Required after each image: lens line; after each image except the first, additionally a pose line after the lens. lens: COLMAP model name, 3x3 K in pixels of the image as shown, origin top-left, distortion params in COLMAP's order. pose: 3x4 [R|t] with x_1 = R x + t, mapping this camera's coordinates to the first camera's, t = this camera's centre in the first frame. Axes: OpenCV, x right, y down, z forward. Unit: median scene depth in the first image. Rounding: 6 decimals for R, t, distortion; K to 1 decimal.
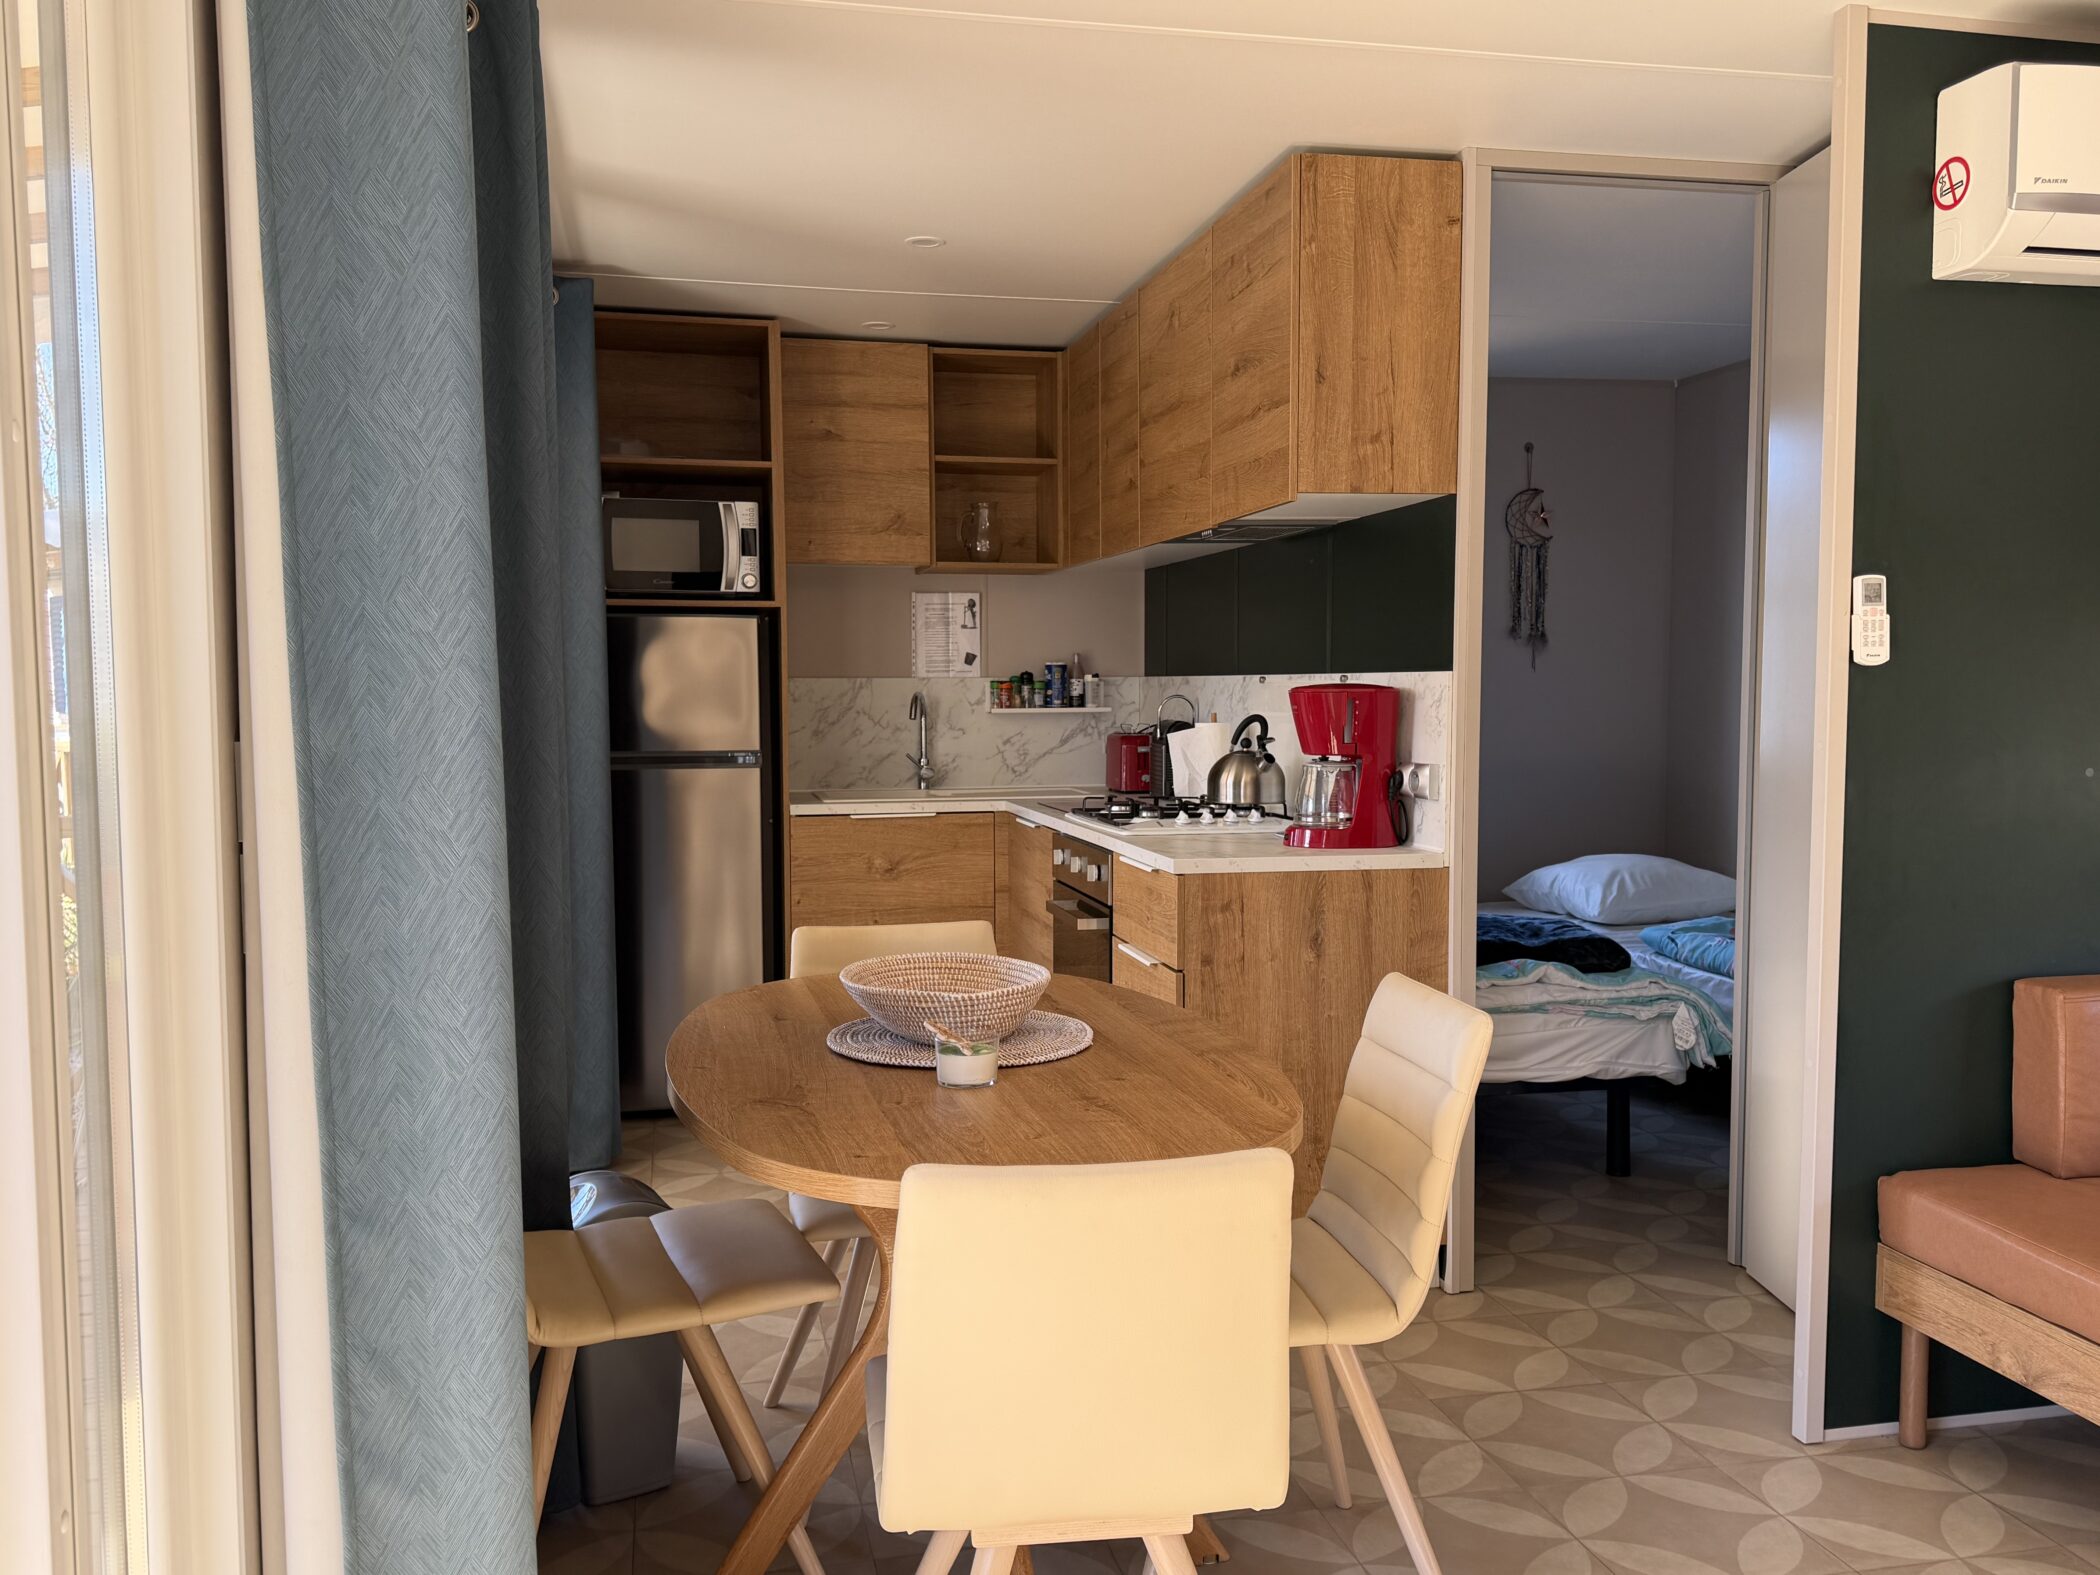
lens RADIAL K [[1740.6, 0, 1050.0], [0, 1740.6, 787.5], [0, 0, 1]] dist [0.101908, -0.178014]
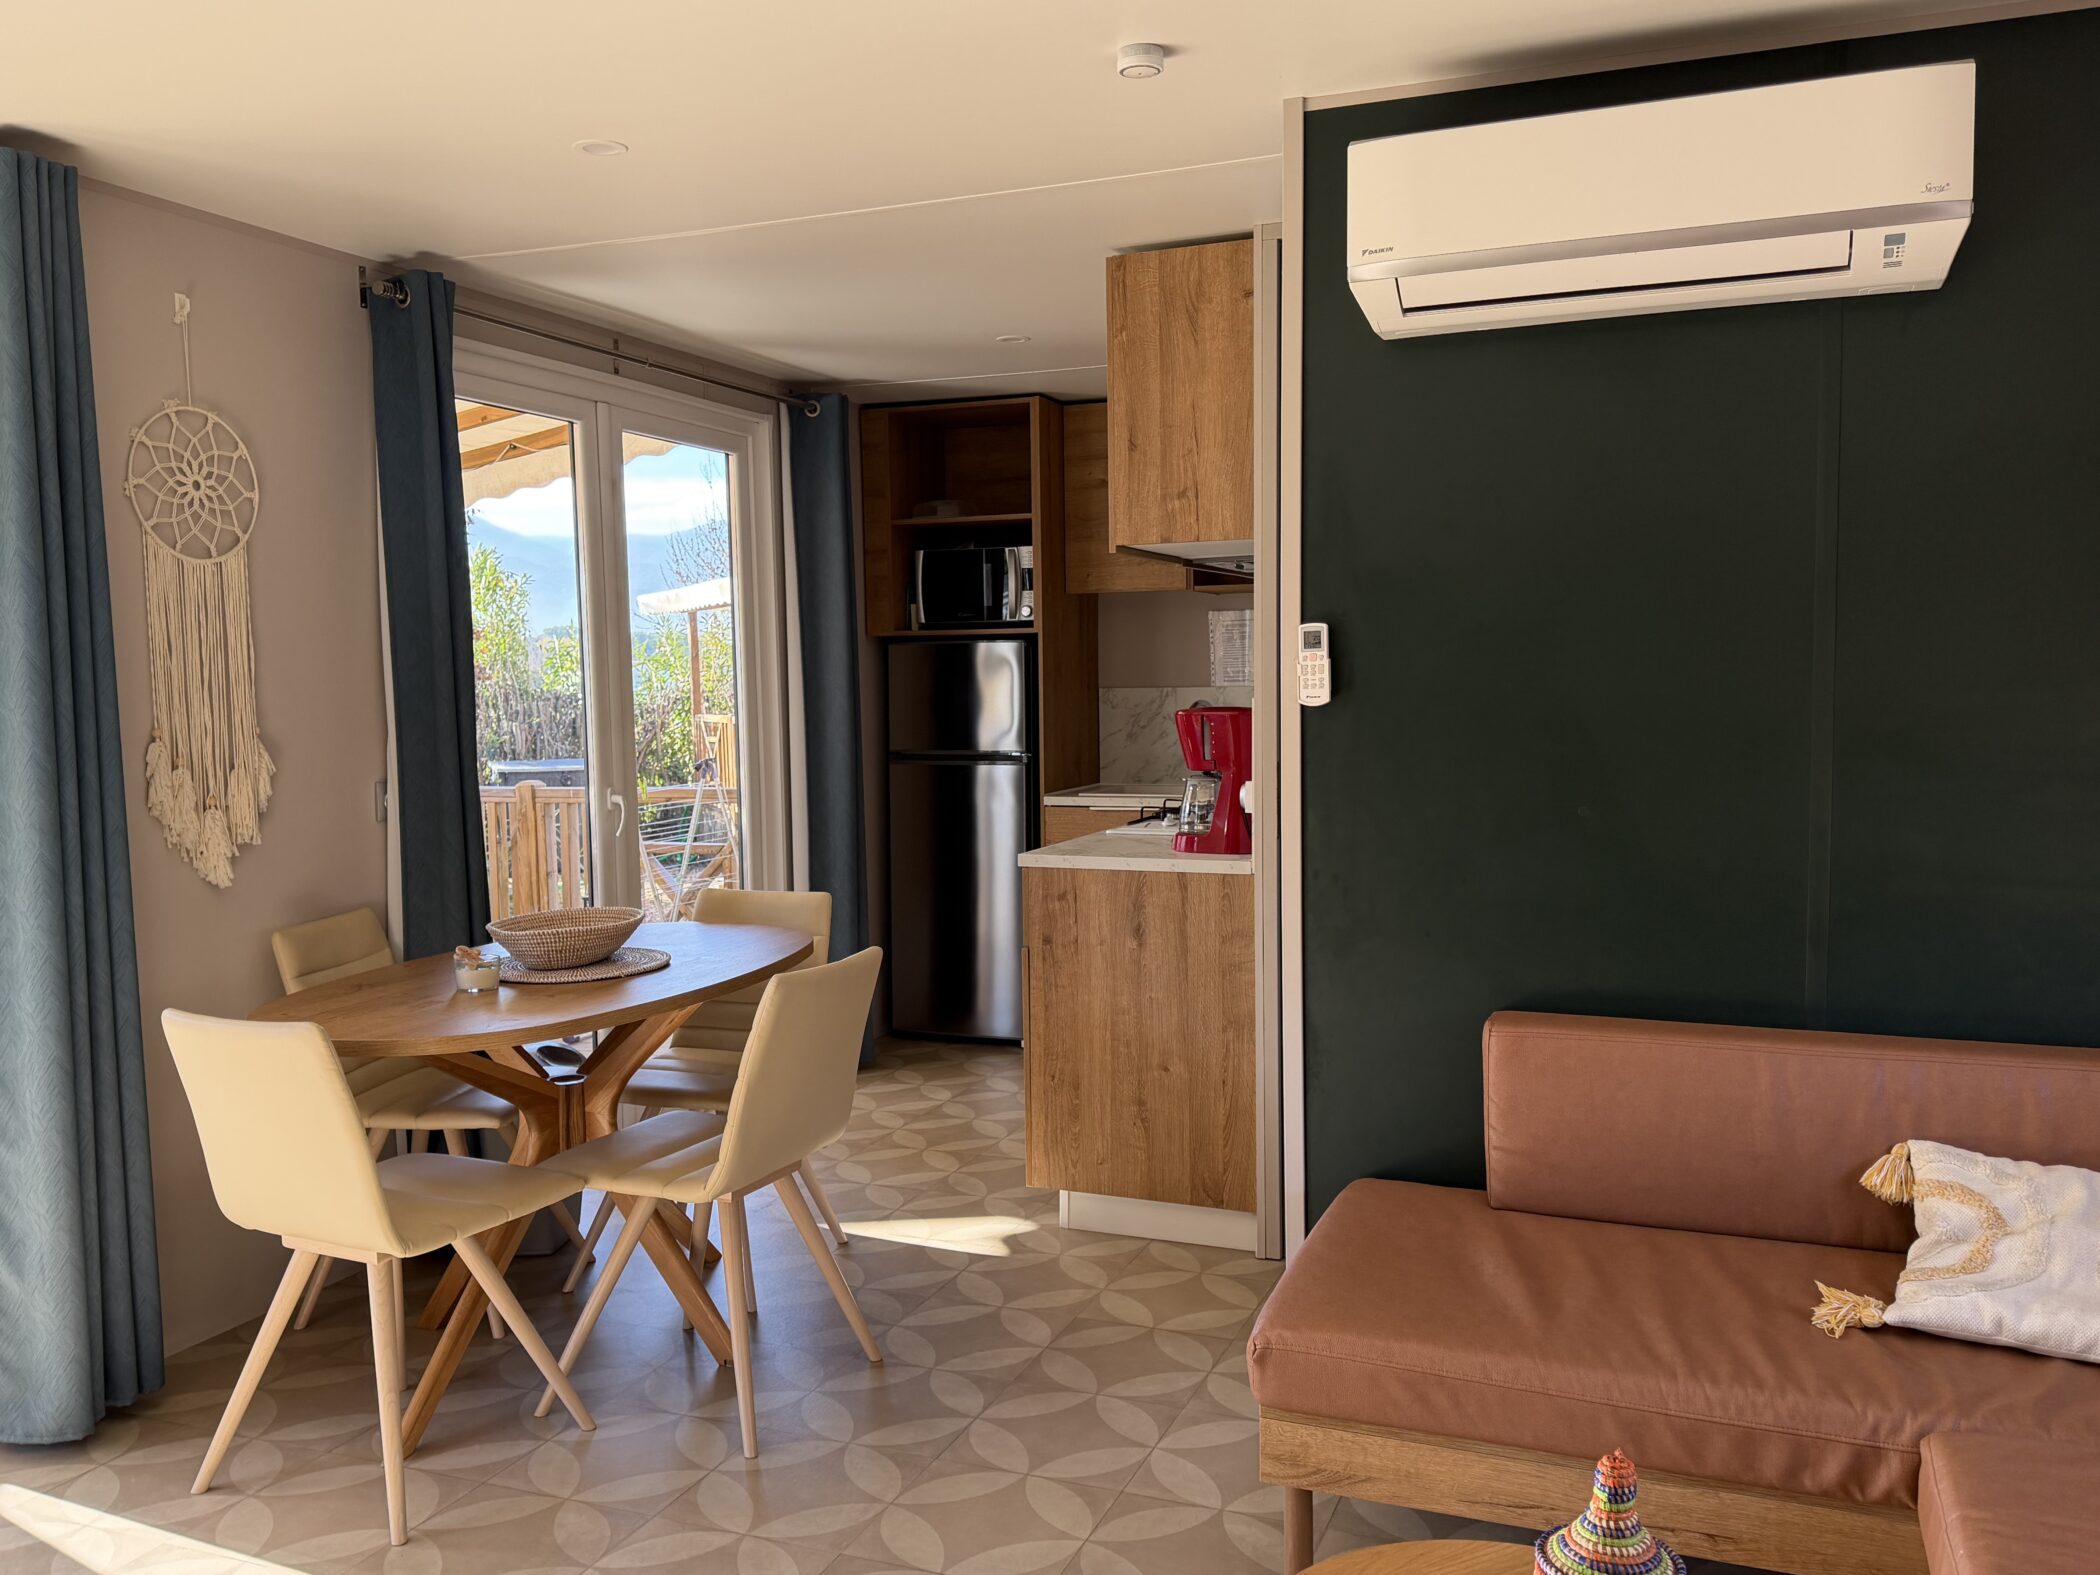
lens RADIAL K [[1740.6, 0, 1050.0], [0, 1740.6, 787.5], [0, 0, 1]] dist [0.101908, -0.178014]
pose [[0.822668, 0.029341, -0.567764, 0.765670], [-0.021118, 0.999555, 0.021056, -0.030878], [0.568130, -0.005332, 0.822922, 0.015588]]
